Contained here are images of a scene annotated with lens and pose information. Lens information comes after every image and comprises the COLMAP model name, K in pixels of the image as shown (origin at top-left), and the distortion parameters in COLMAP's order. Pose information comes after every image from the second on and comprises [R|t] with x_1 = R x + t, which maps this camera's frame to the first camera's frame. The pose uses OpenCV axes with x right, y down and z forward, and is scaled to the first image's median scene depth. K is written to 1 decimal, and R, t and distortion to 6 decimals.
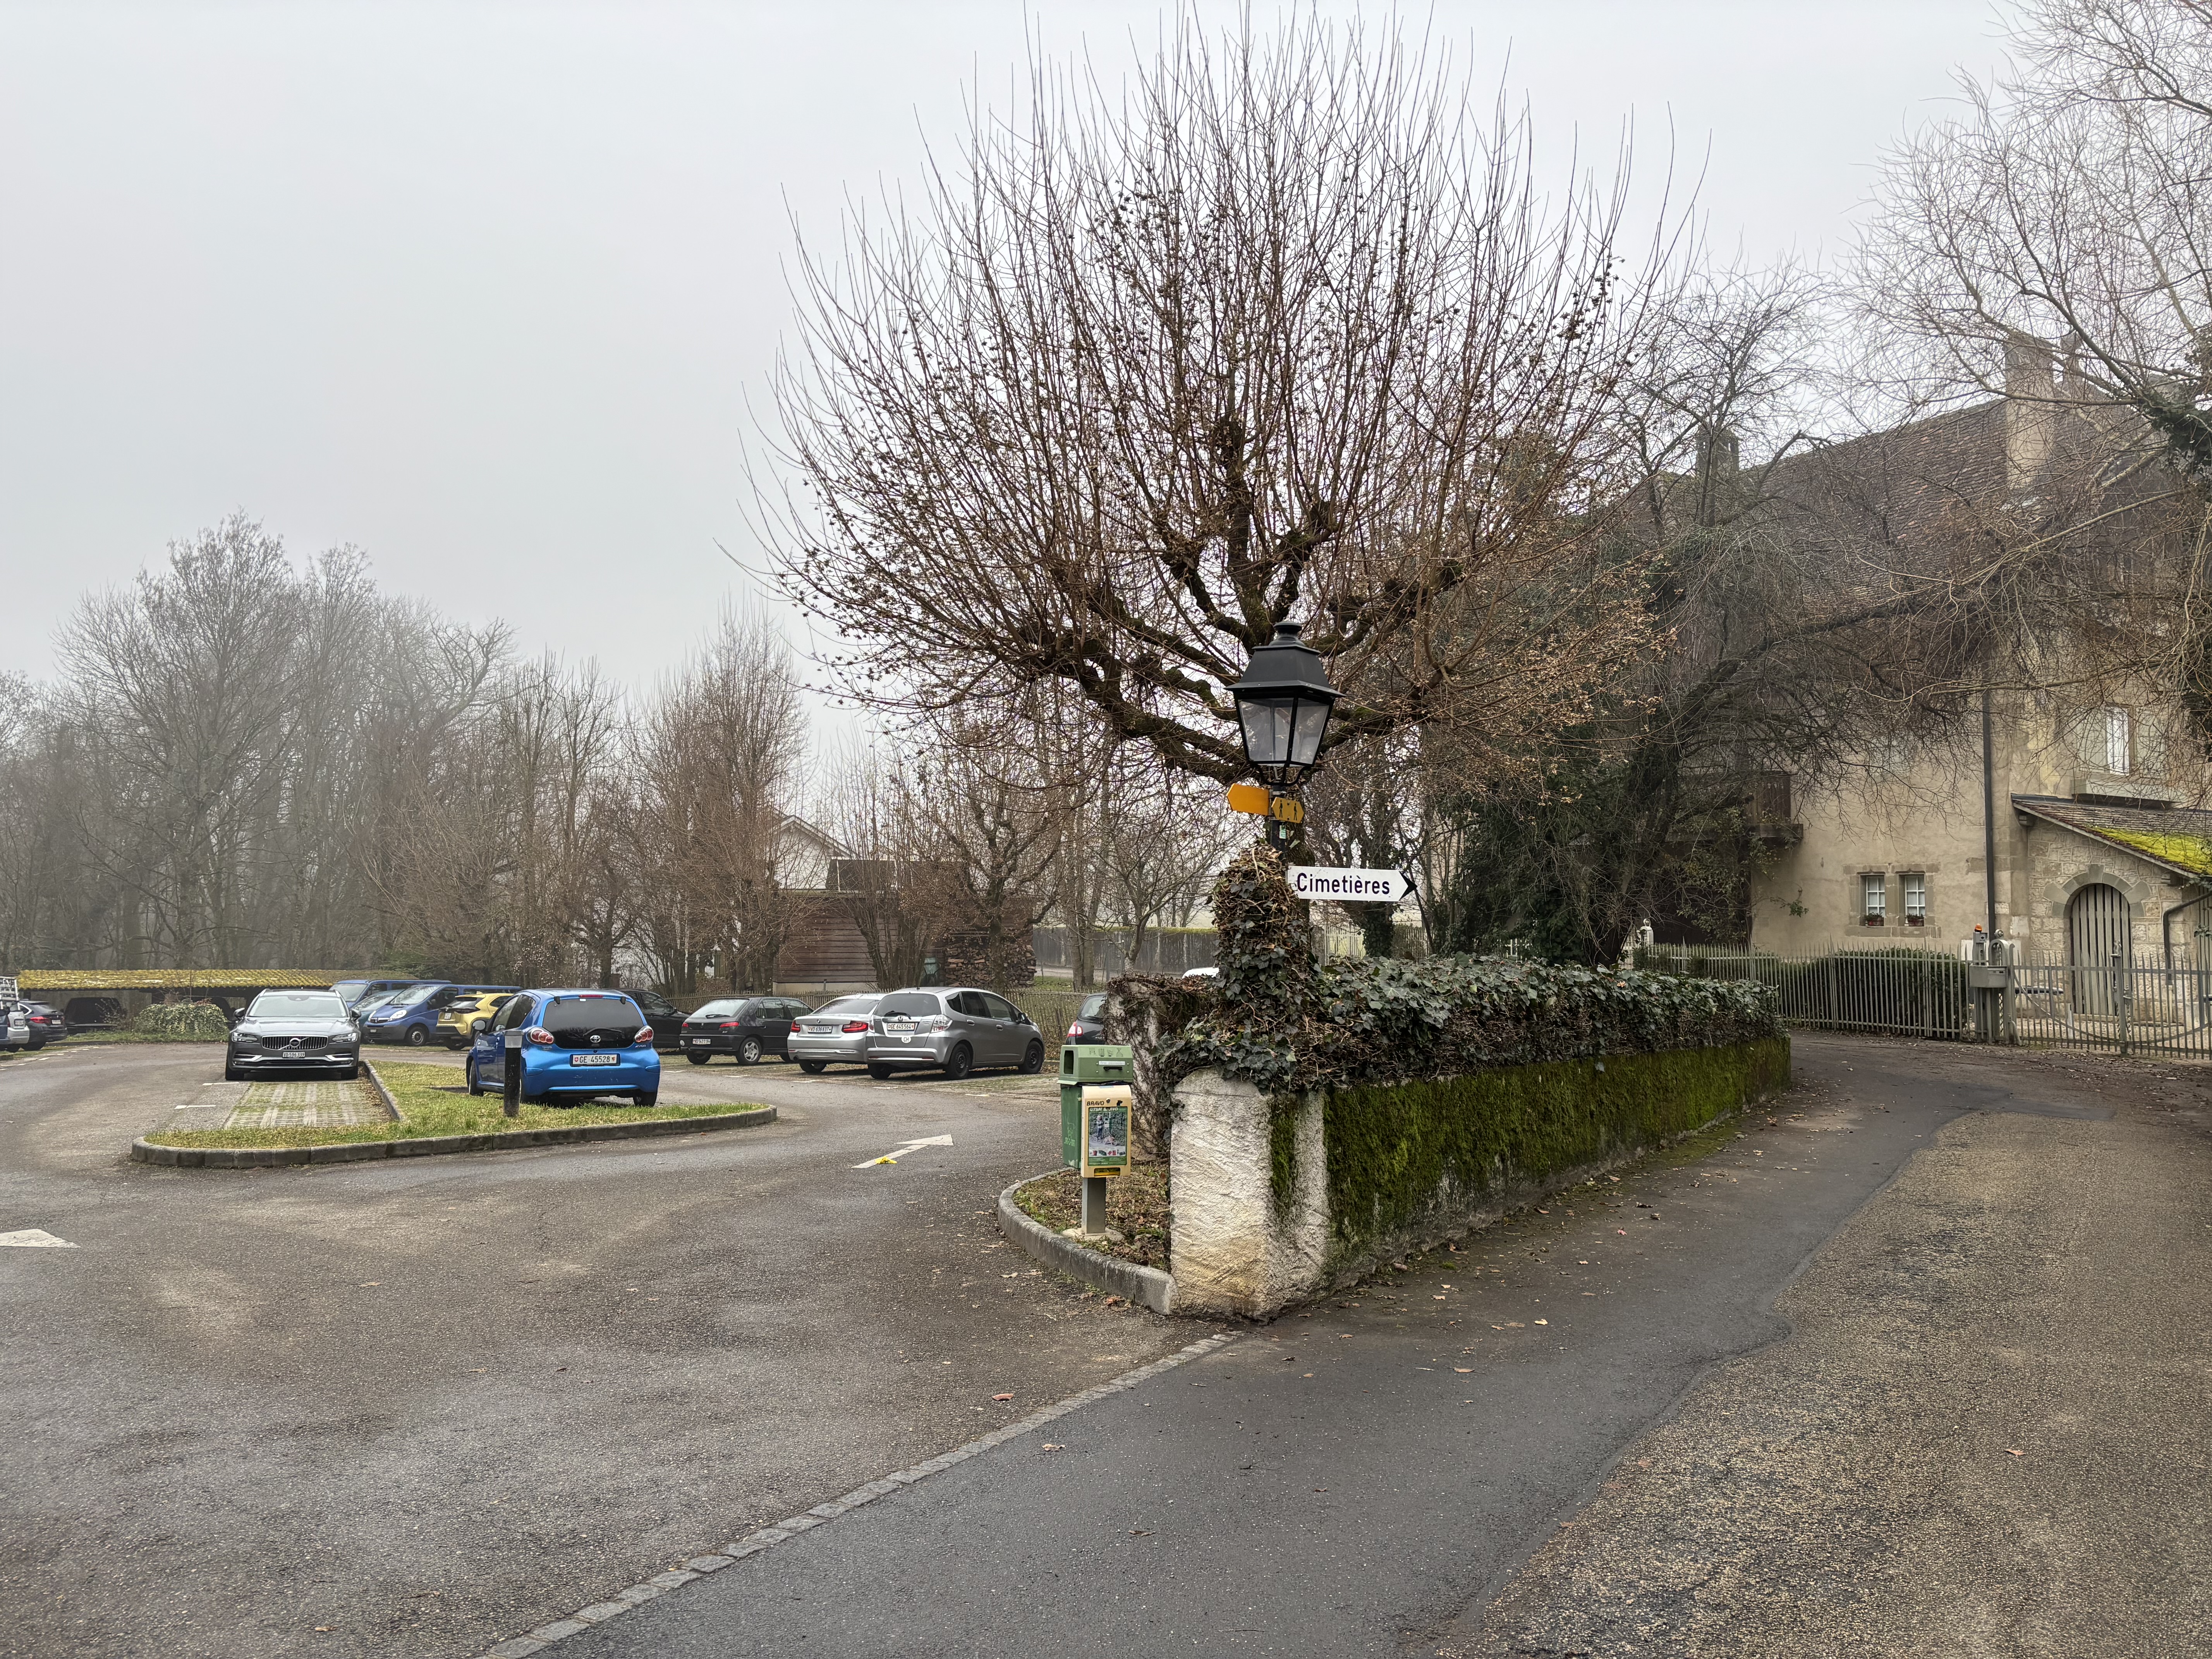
lens RADIAL K [[1842.0, 0, 1106.0], [0, 1842.0, 829.5], [0, 0, 1]] dist [0.000462, -0.001419]
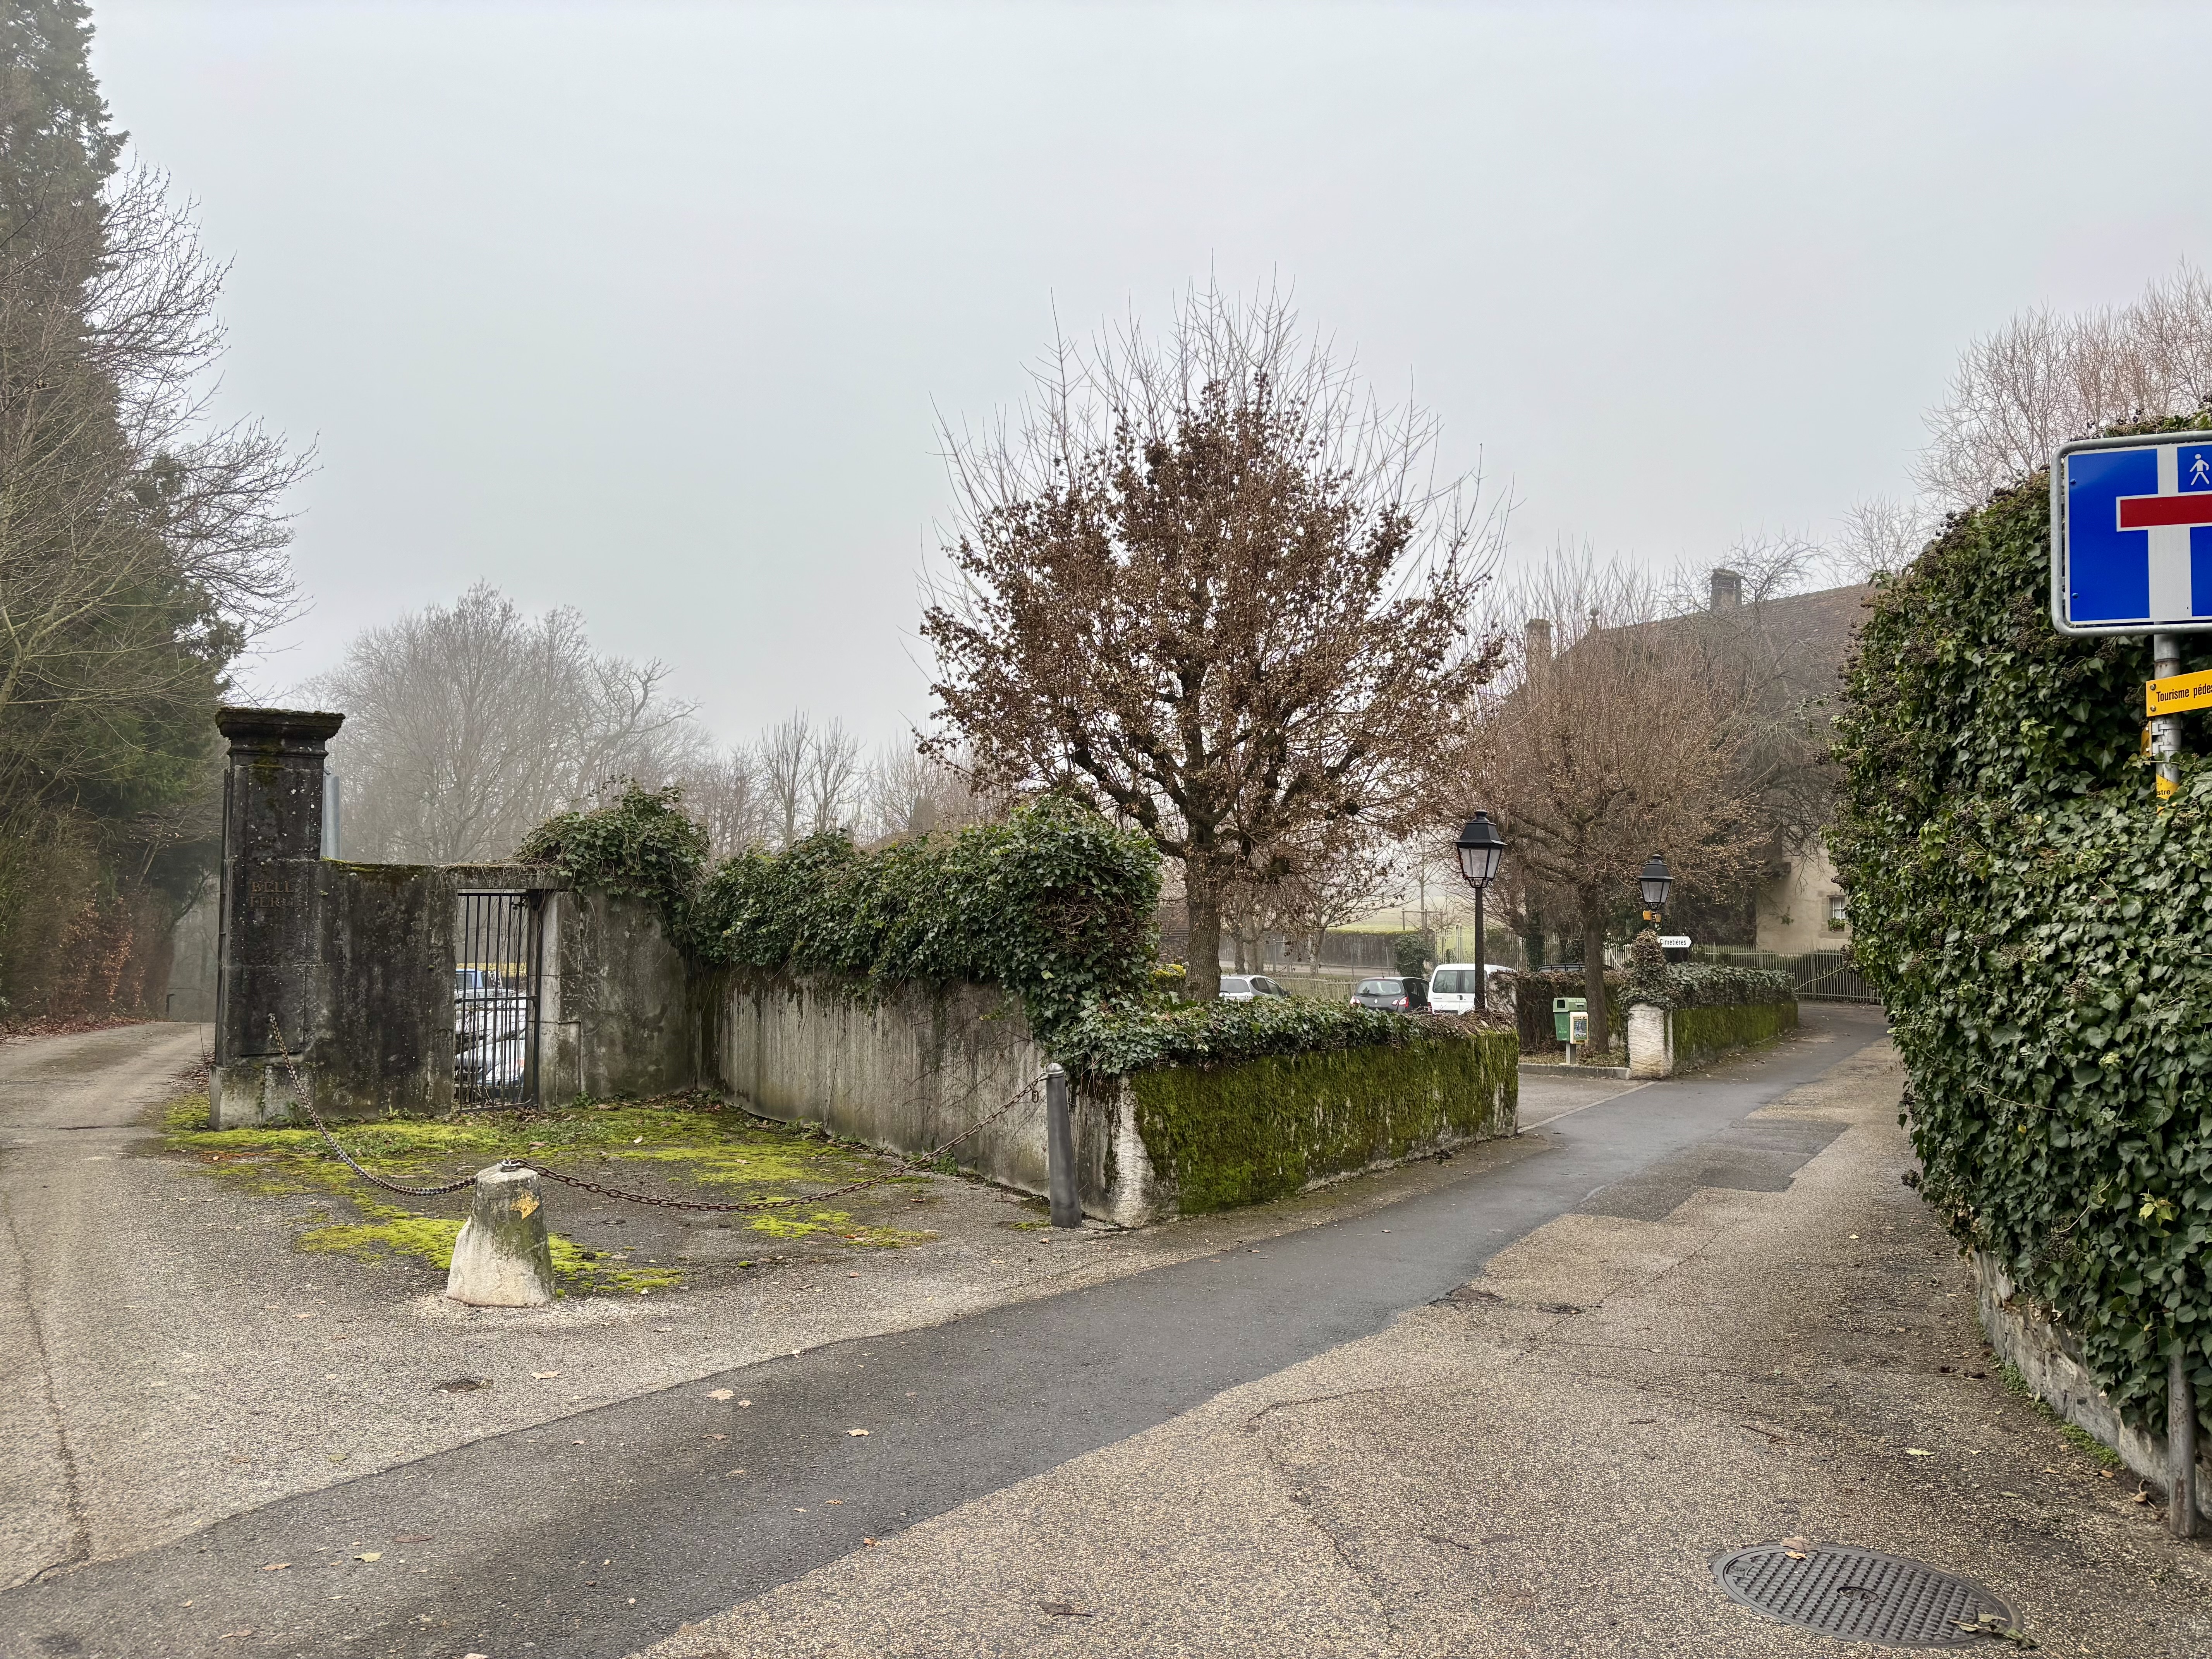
lens RADIAL K [[1842.0, 0, 1106.0], [0, 1842.0, 829.5], [0, 0, 1]] dist [0.000462, -0.001419]
pose [[0.999759, -0.003583, 0.021671, -0.231352], [0.003404, 0.999960, 0.008260, -0.049183], [-0.021700, -0.008184, 0.999731, -0.533723]]
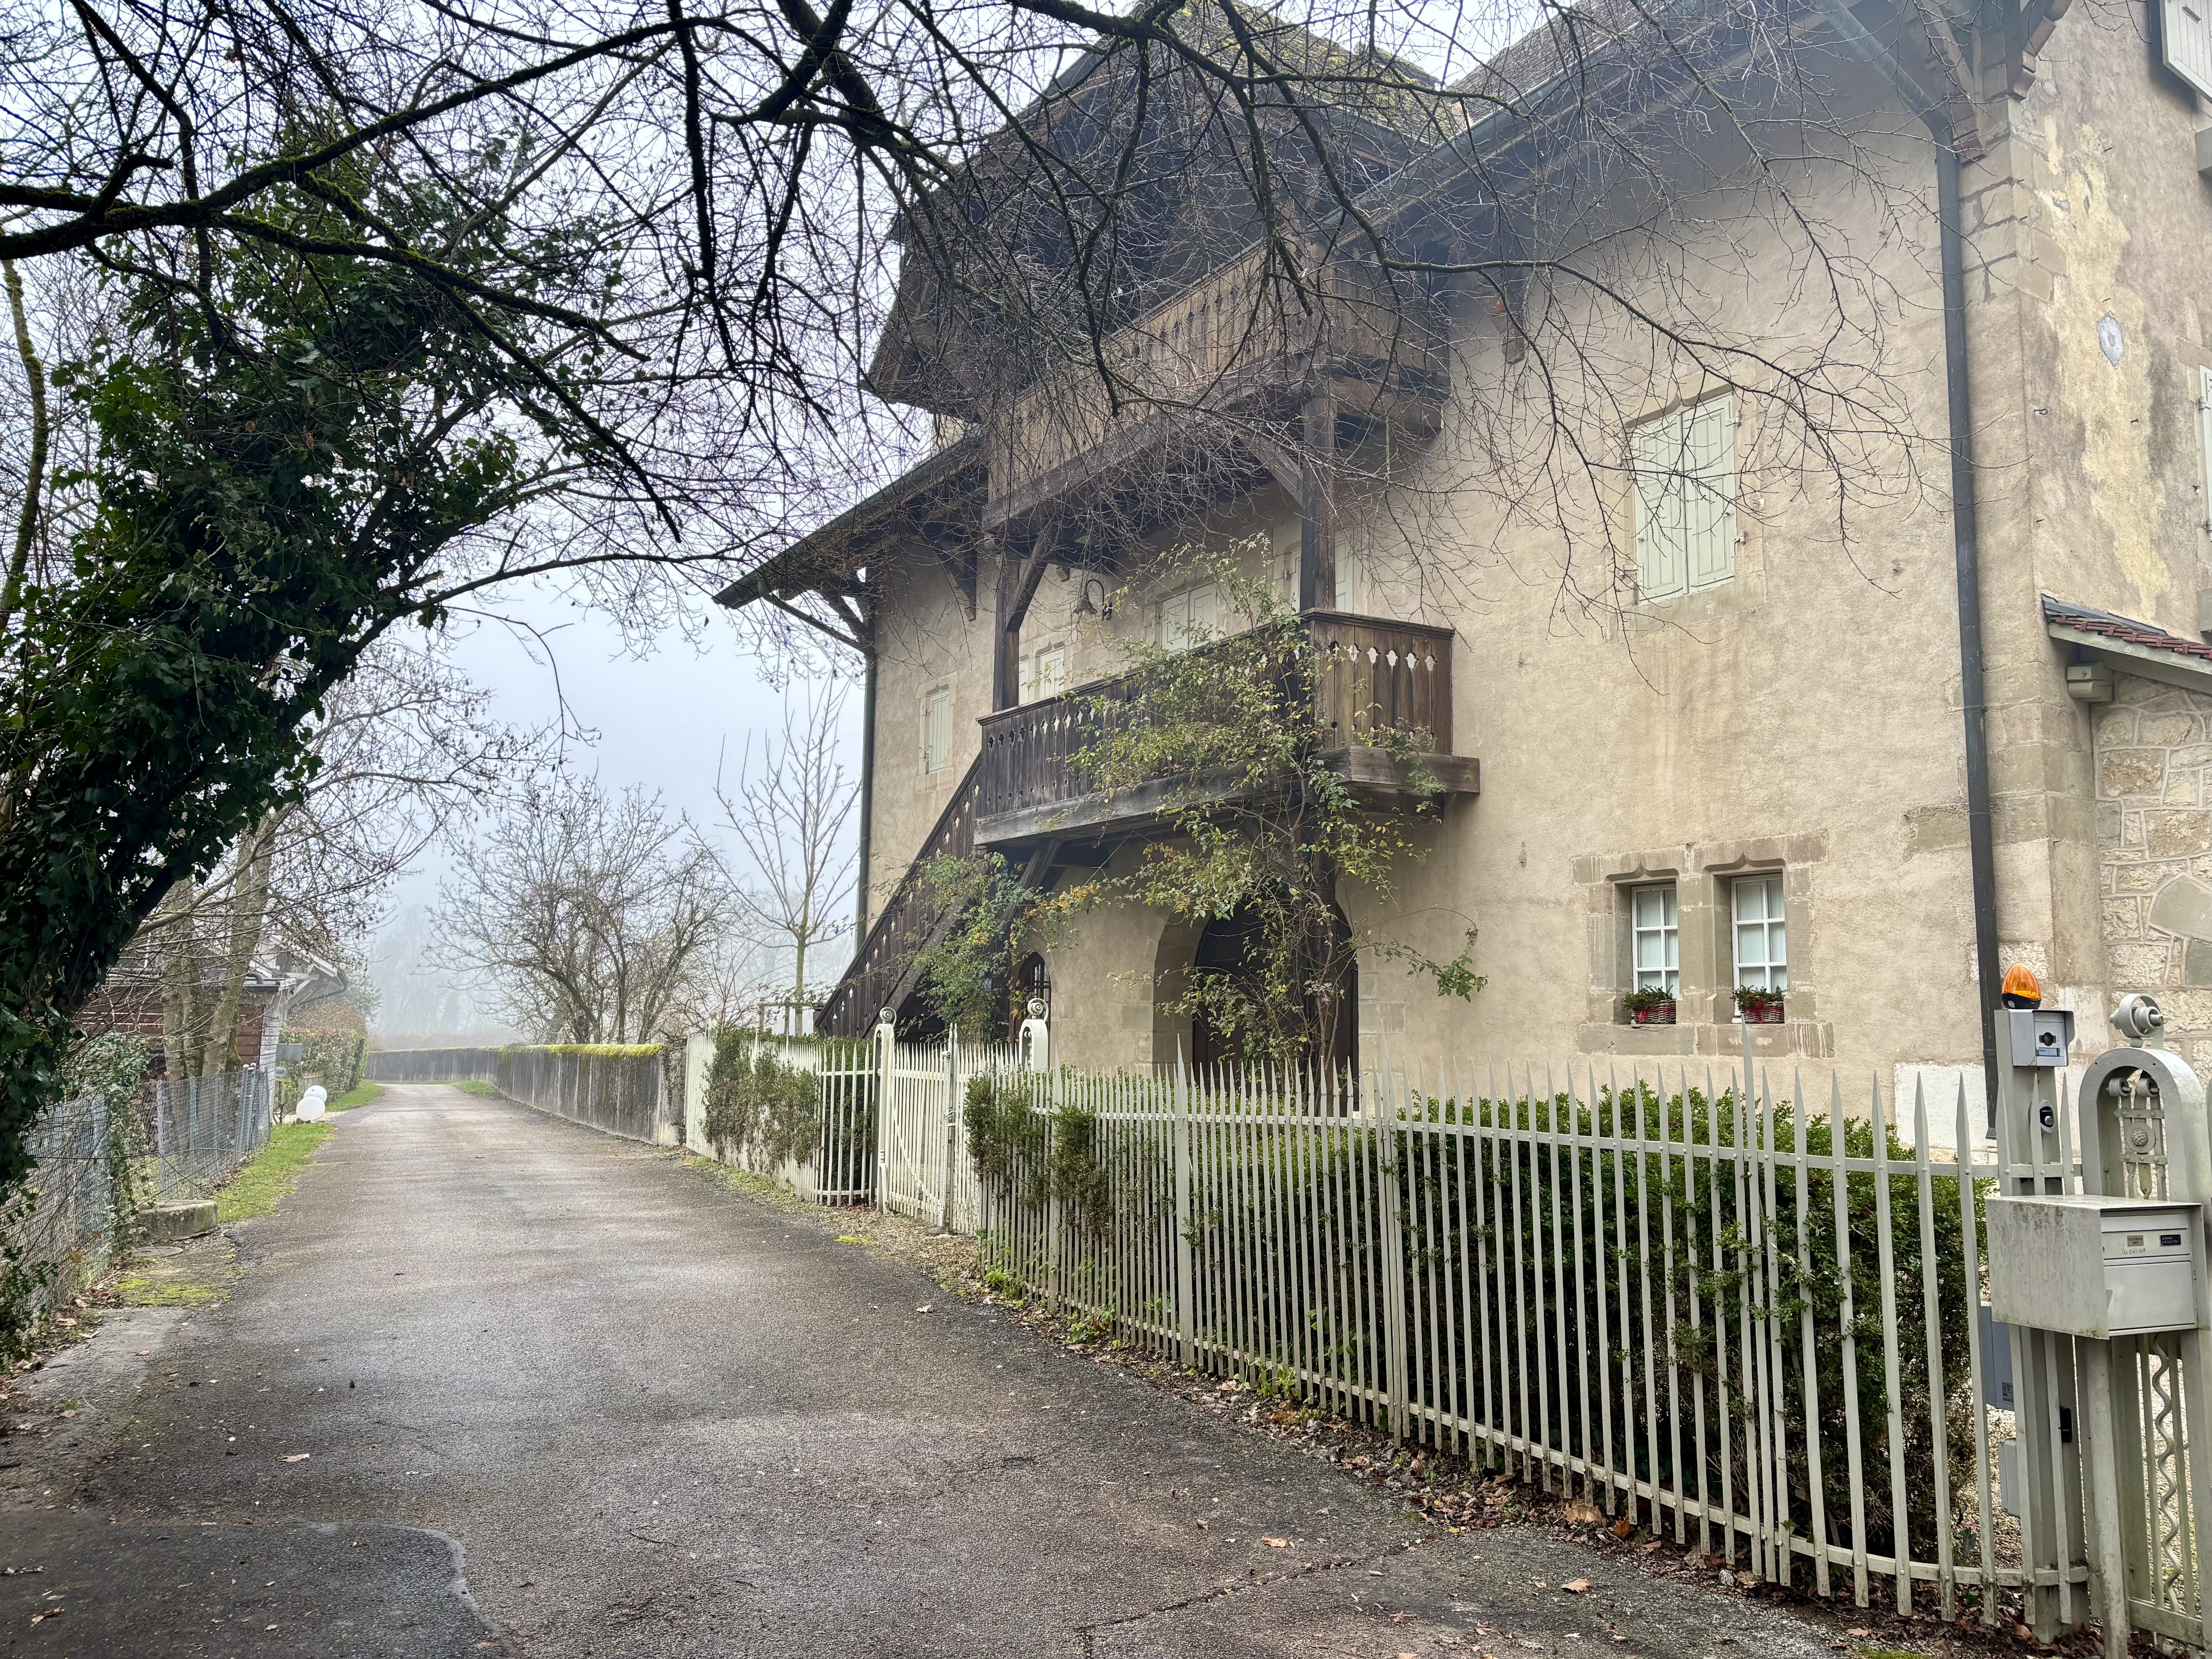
lens RADIAL K [[1842.0, 0, 1106.0], [0, 1842.0, 829.5], [0, 0, 1]] dist [0.000462, -0.001419]
pose [[0.998805, 0.010721, 0.047683, 0.316623], [-0.007441, 0.997628, -0.068433, 0.043158], [-0.048304, 0.067997, 0.996516, 0.696031]]
